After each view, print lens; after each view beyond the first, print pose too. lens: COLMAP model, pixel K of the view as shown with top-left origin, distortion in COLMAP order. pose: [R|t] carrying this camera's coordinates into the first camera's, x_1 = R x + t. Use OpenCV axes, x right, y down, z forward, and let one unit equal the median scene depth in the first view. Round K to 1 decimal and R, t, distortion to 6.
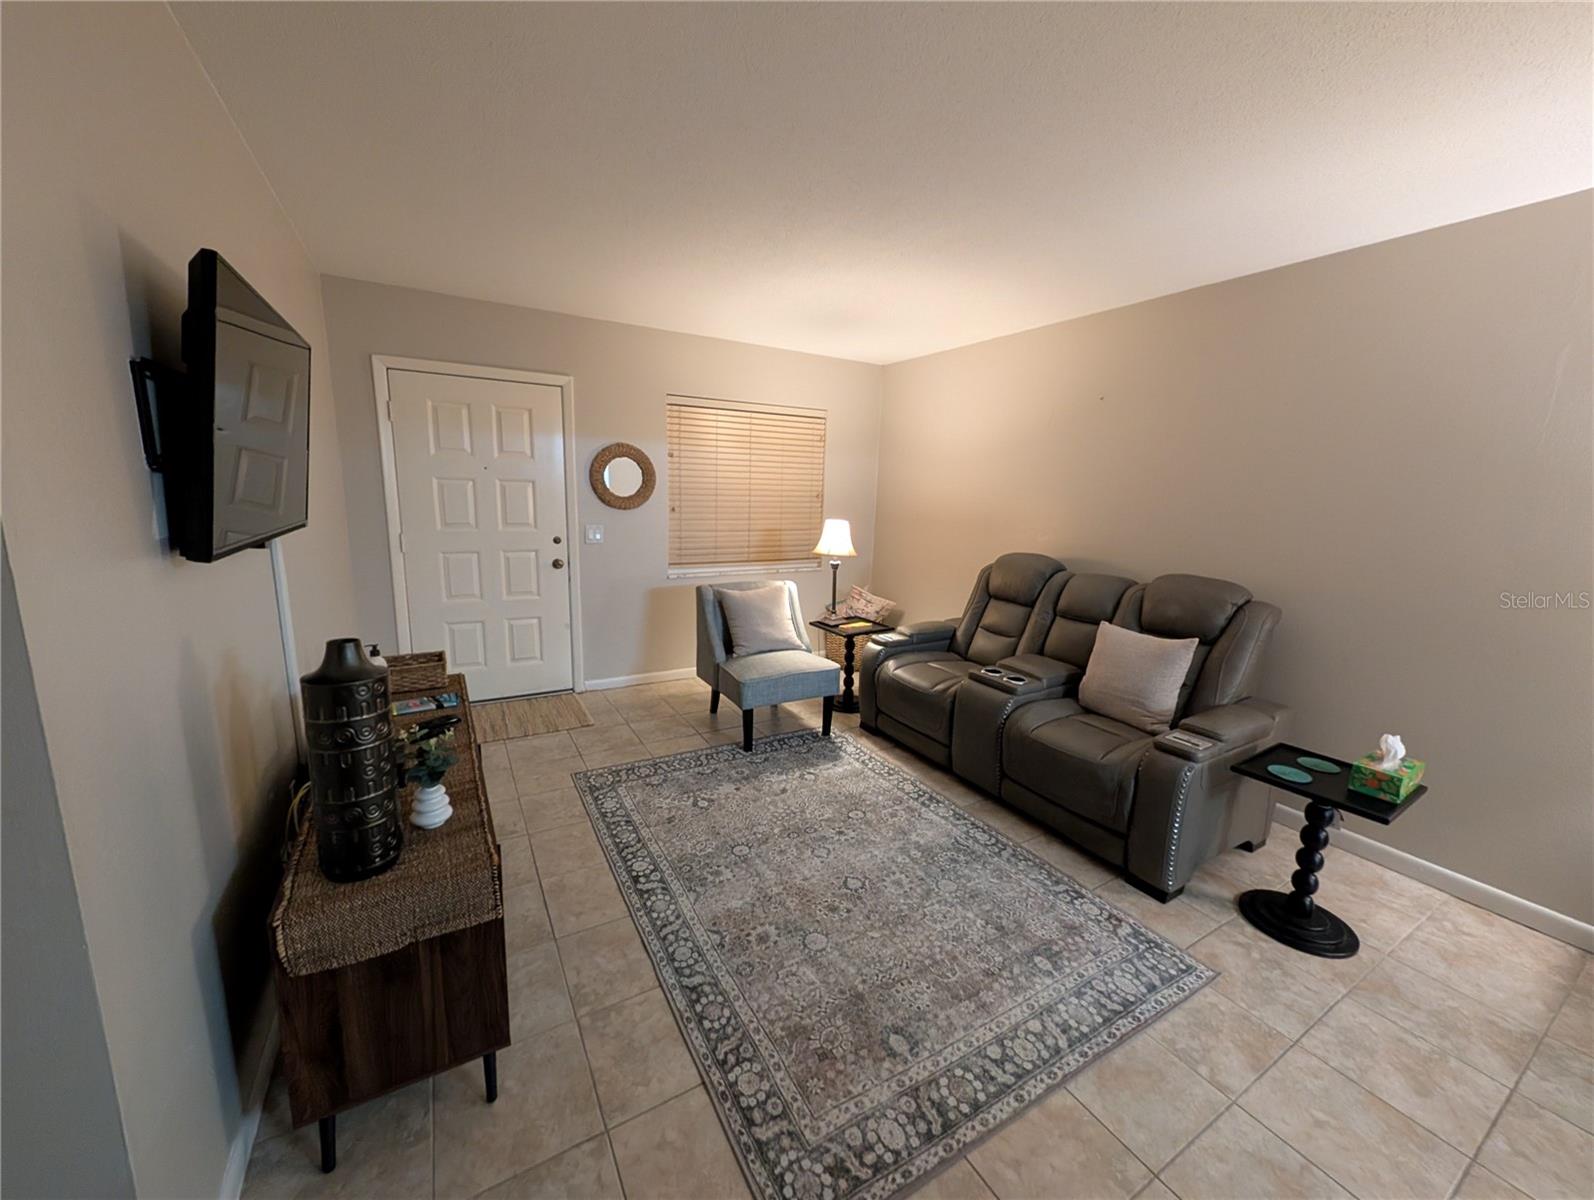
lens RADIAL K [[611.3, 0, 799.6], [0, 611.3, 604.7], [0, 0, 1]] dist [0.000231, 0.000376]
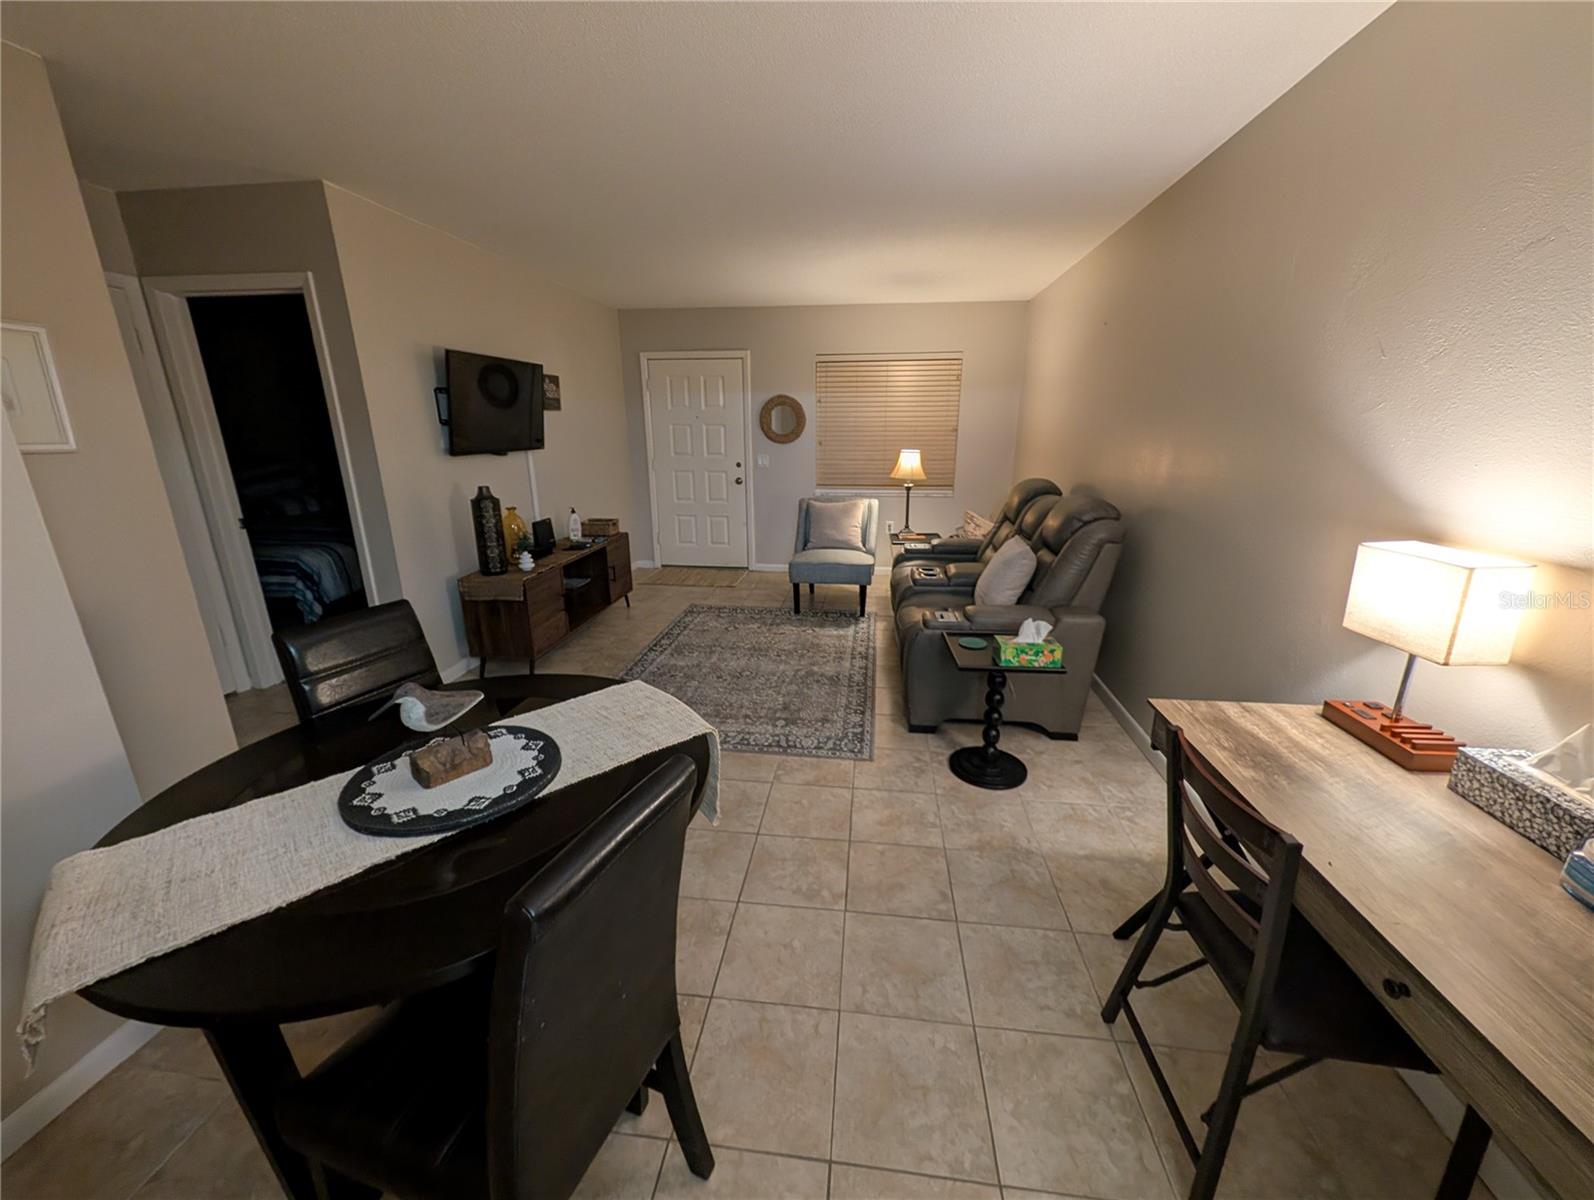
lens RADIAL K [[611.3, 0, 799.1], [0, 611.3, 603.8], [0, 0, 1]] dist [0.000231, 0.000376]
pose [[0.794168, 0.141208, -0.591064, 0.923638], [-0.088510, 0.989134, 0.117385, 0.059369], [0.601218, -0.040908, 0.798038, -0.162633]]
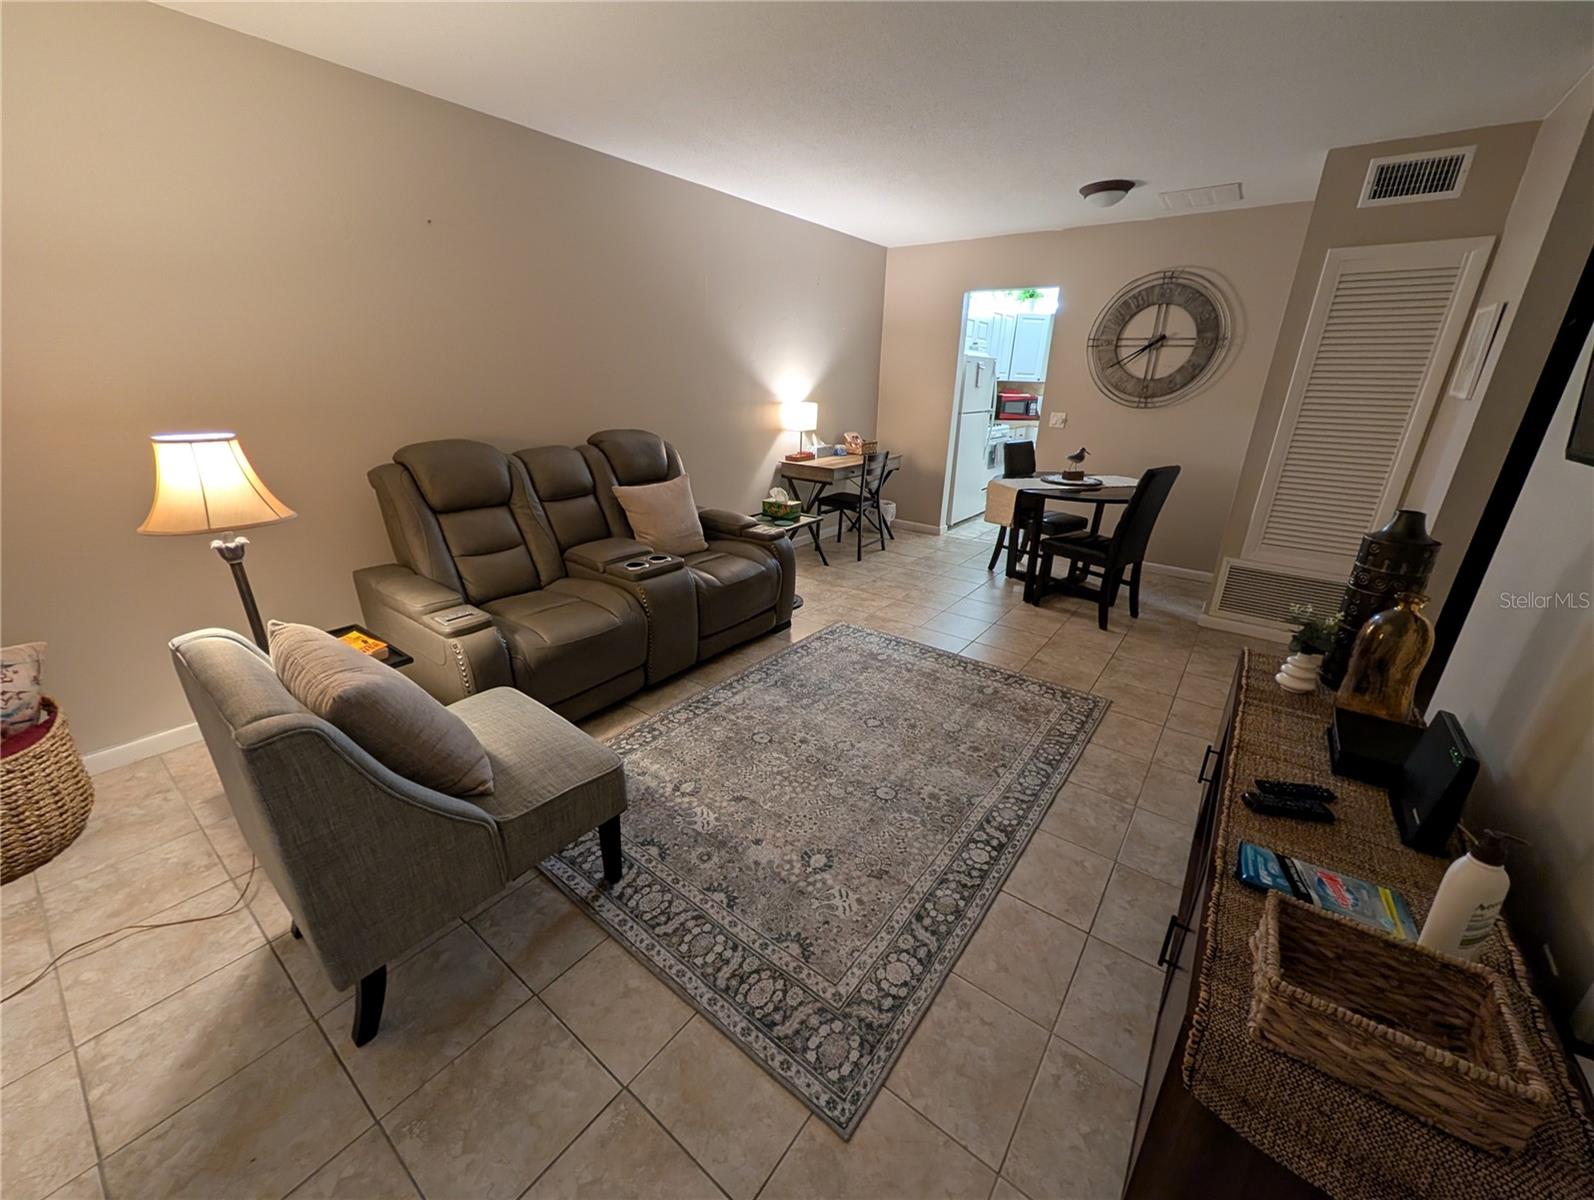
lens RADIAL K [[611.3, 0, 799.2], [0, 611.3, 600.5], [0, 0, 1]] dist [0.000231, 0.000376]
pose [[-0.378809, -0.358377, 0.853270, -0.627009], [0.143281, 0.888154, 0.436638, -0.227332], [-0.914316, 0.287660, -0.285092, 1.138862]]
